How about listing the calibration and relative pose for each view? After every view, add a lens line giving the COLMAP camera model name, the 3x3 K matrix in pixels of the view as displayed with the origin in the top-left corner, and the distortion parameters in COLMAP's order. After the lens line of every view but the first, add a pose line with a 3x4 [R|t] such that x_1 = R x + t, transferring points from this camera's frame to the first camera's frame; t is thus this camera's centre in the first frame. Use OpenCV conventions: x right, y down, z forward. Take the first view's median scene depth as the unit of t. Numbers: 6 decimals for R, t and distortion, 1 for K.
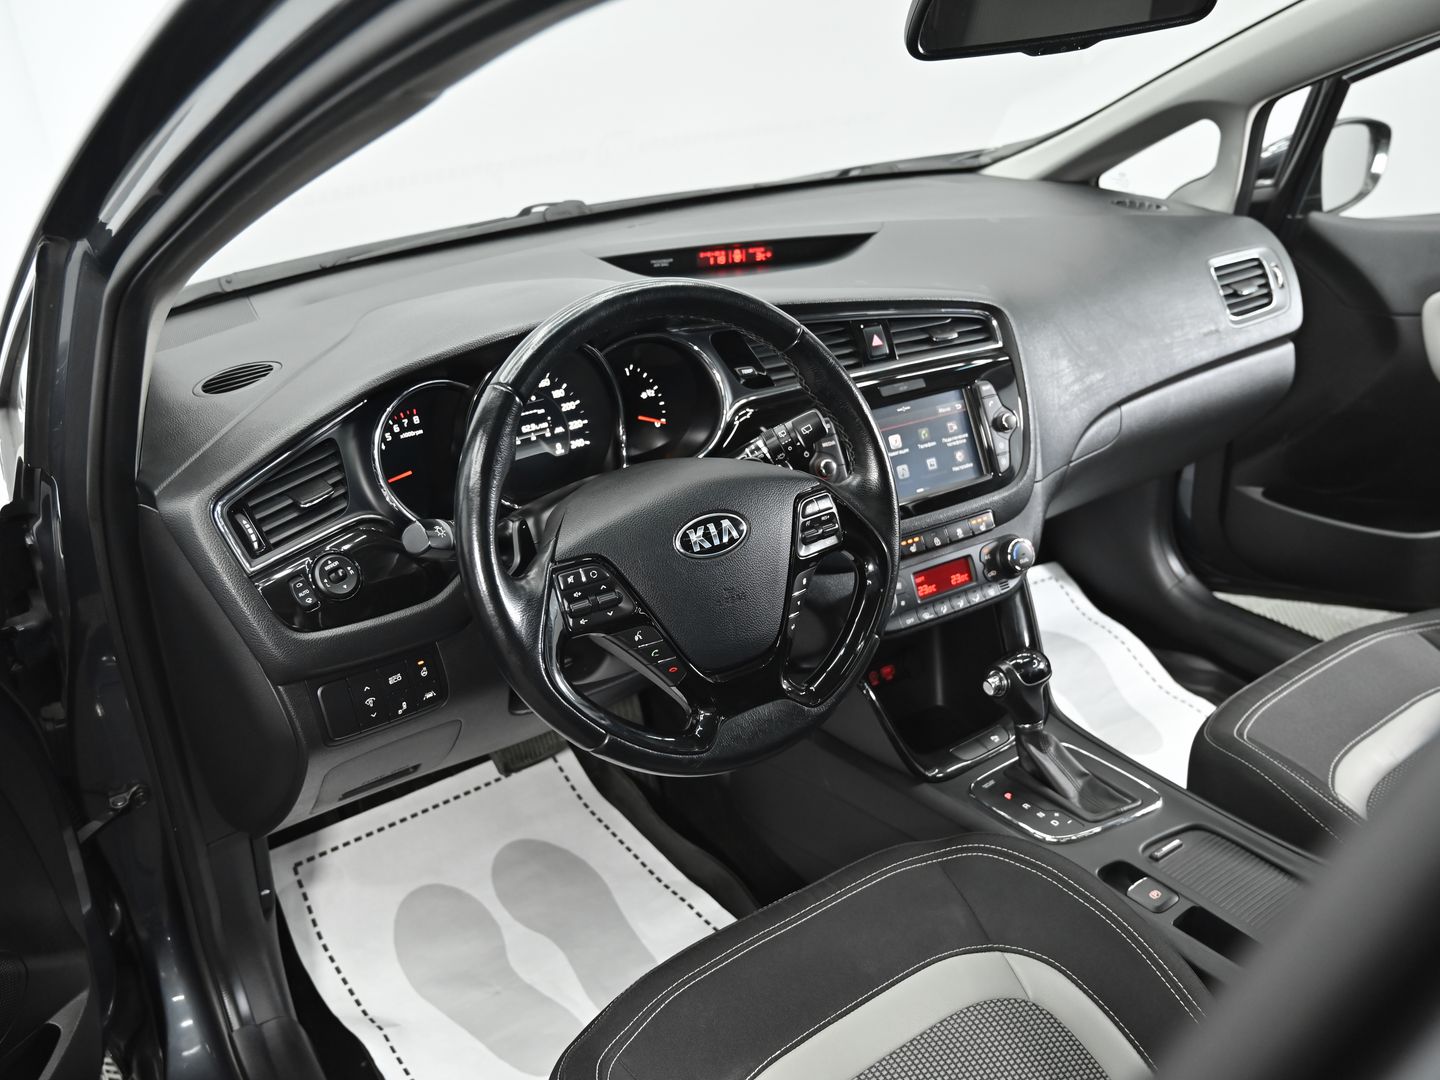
lens RADIAL K [[1176.2, 0, 720.0], [0, 1176.2, 540.0], [0, 0, 1]] dist [-0.010199, -0.004416]
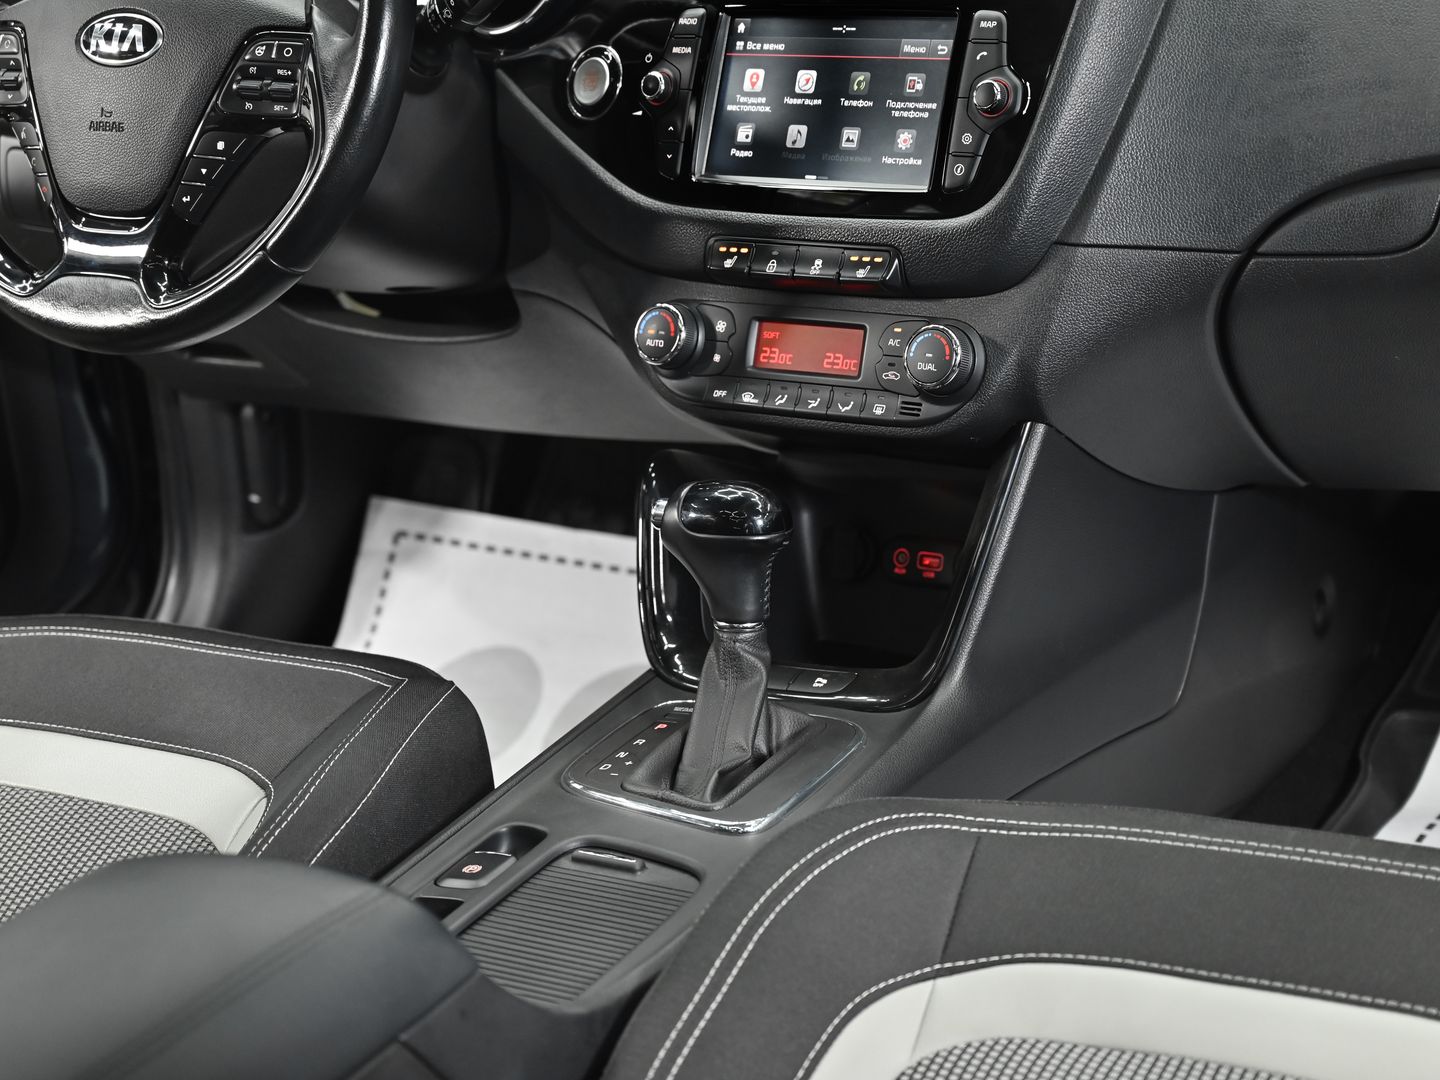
lens RADIAL K [[2662.6, 0, 720.0], [0, 2662.6, 540.0], [0, 0, 1]] dist [0.026179, -0.122218]
pose [[0.435597, 0.314679, -0.843346, 1.219483], [-0.305291, 0.933019, 0.190453, -0.105144], [0.846790, 0.174505, 0.502489, 0.357279]]
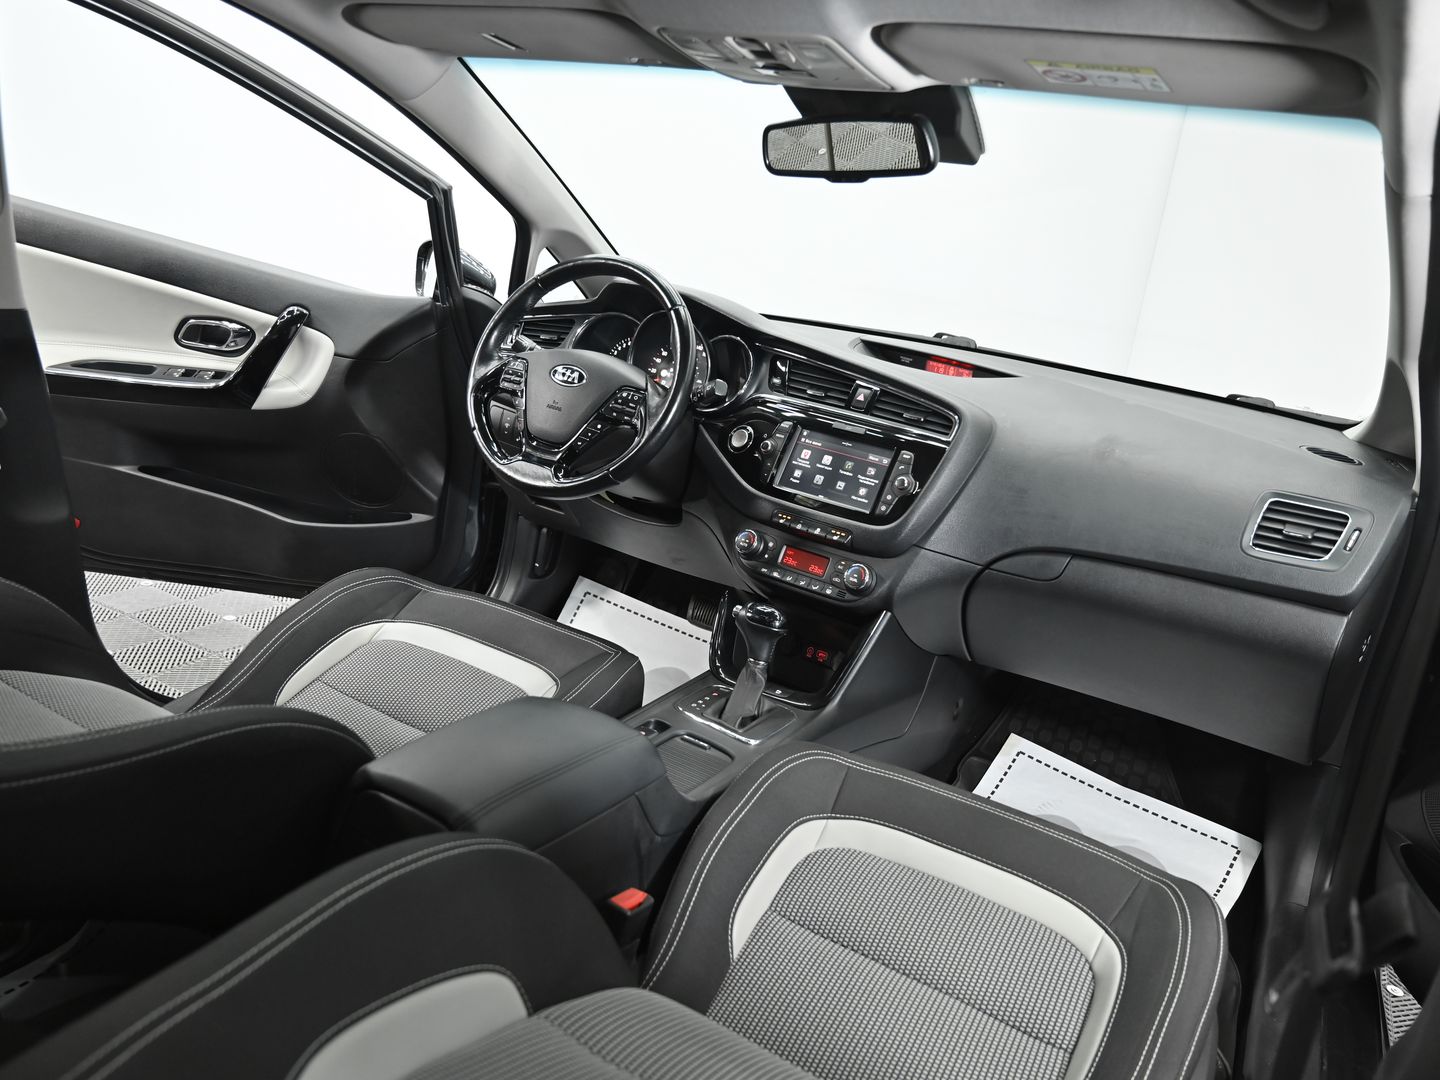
lens RADIAL K [[1075.3, 0, 720.0], [0, 1075.3, 540.0], [0, 0, 1]] dist [0.001690, 0.009291]
pose [[0.420488, 0.344374, -0.839403, 1.177021], [-0.533350, 0.842257, 0.078370, -0.033781], [0.733981, 0.414742, 0.537830, 0.237992]]
